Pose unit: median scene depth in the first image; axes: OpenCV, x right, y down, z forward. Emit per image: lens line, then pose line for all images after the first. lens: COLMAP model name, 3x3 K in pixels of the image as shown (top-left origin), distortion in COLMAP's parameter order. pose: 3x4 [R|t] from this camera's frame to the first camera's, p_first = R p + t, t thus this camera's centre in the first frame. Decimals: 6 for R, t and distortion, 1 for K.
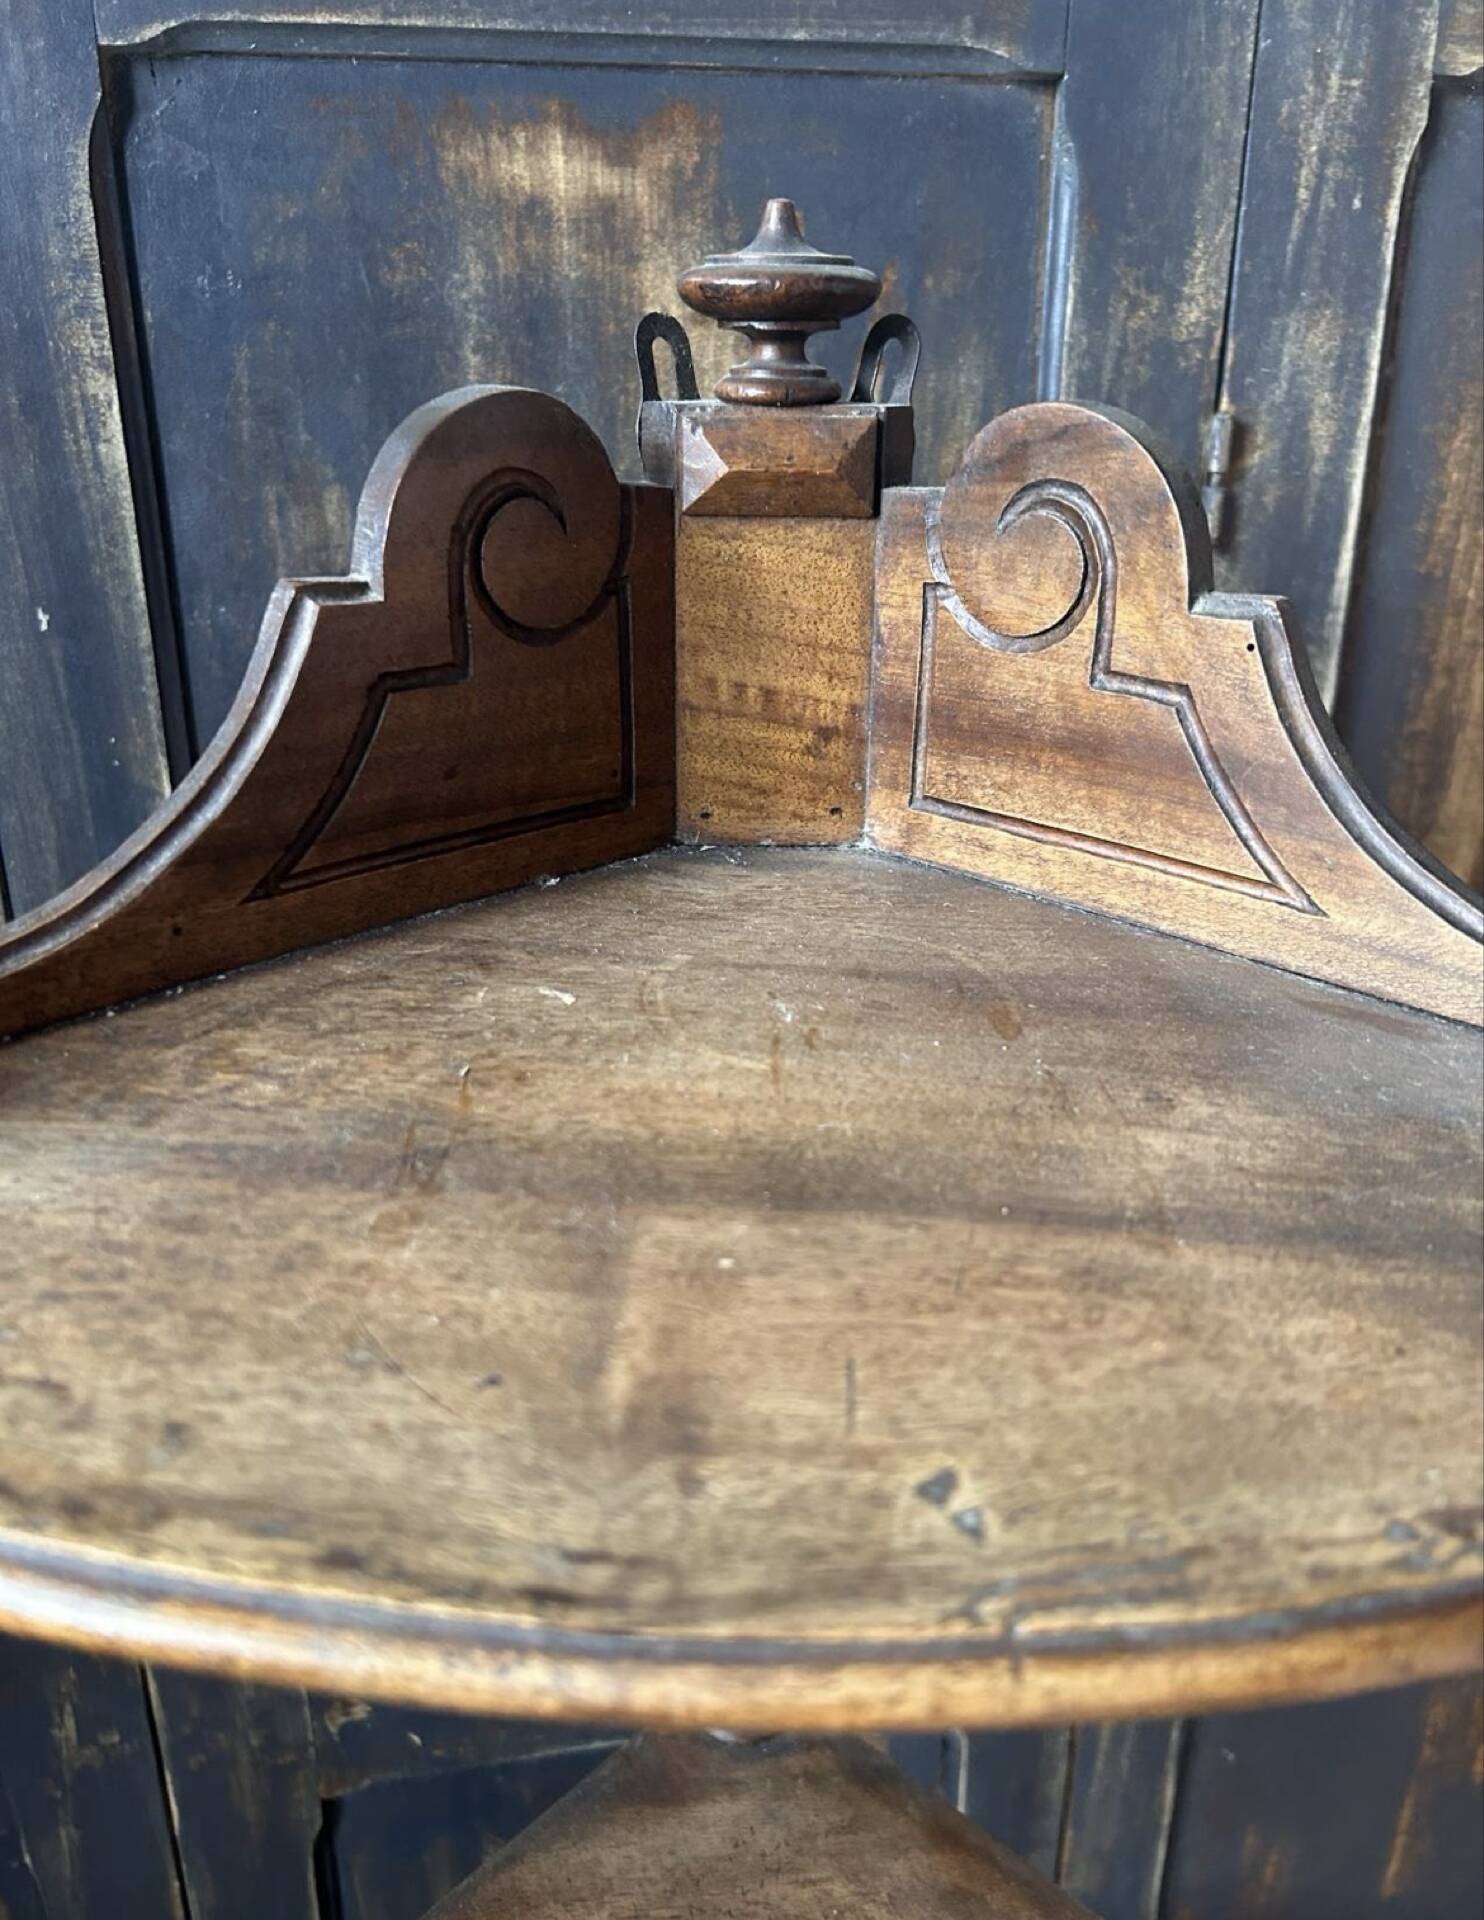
lens RADIAL K [[1528.9, 0, 755.9], [0, 1528.9, 935.6], [0, 0, 1]] dist [0.040704, -0.067410]
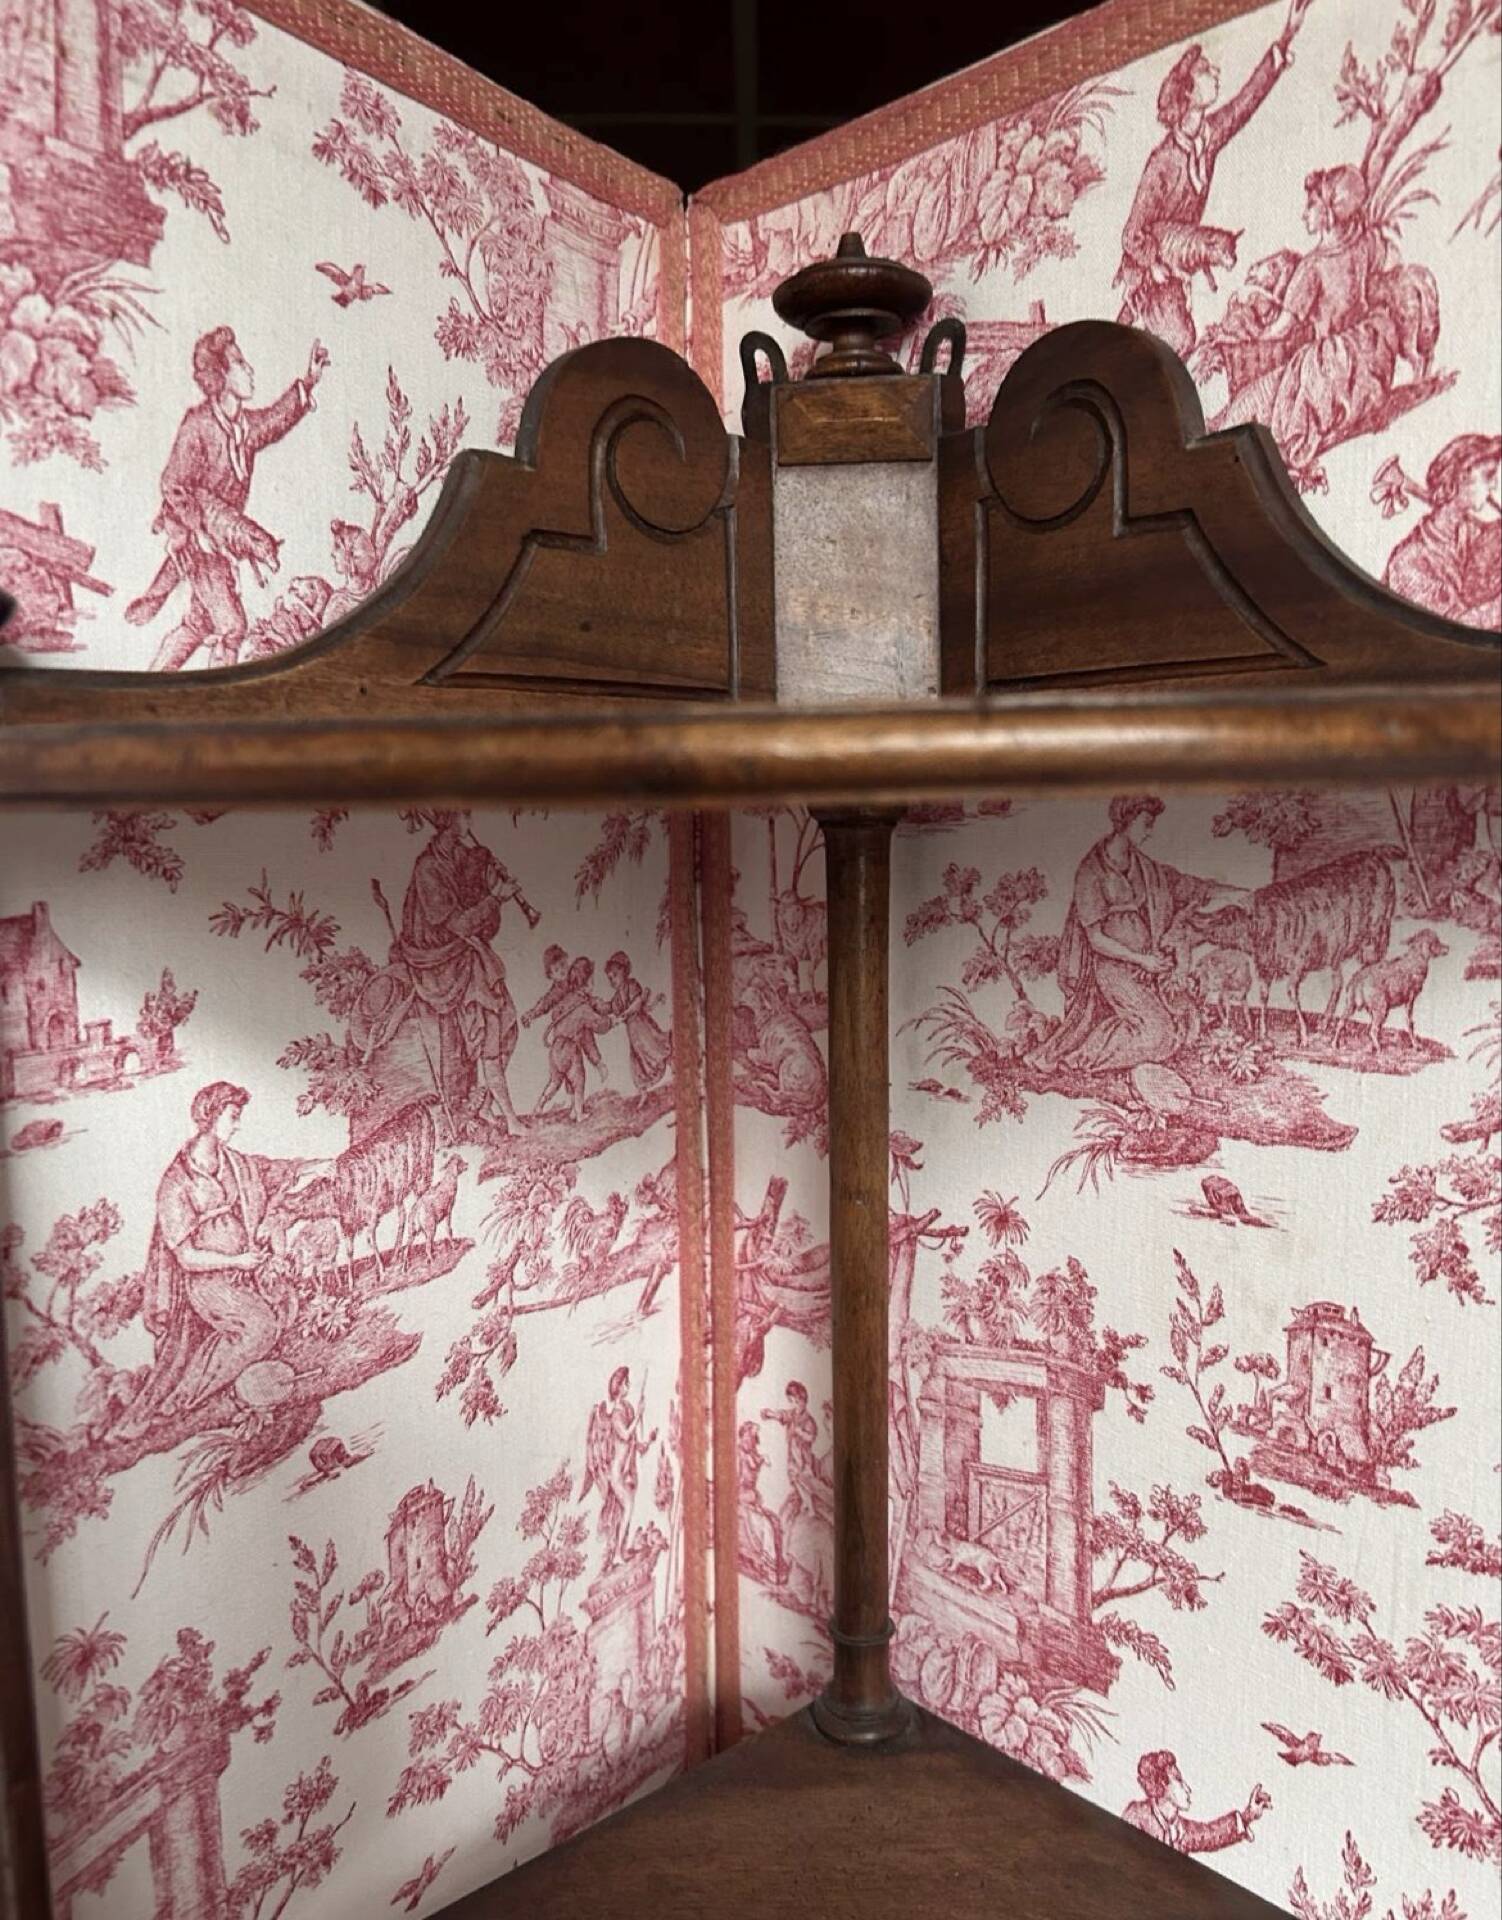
lens RADIAL K [[1548.5, 0, 744.4], [0, 1548.5, 978.0], [0, 0, 1]] dist [0.032066, -0.056804]
pose [[0.994165, -0.024913, -0.104957, 0.047018], [-0.003679, 0.964569, -0.263805, 0.465185], [0.107810, 0.262652, 0.958849, -0.096889]]
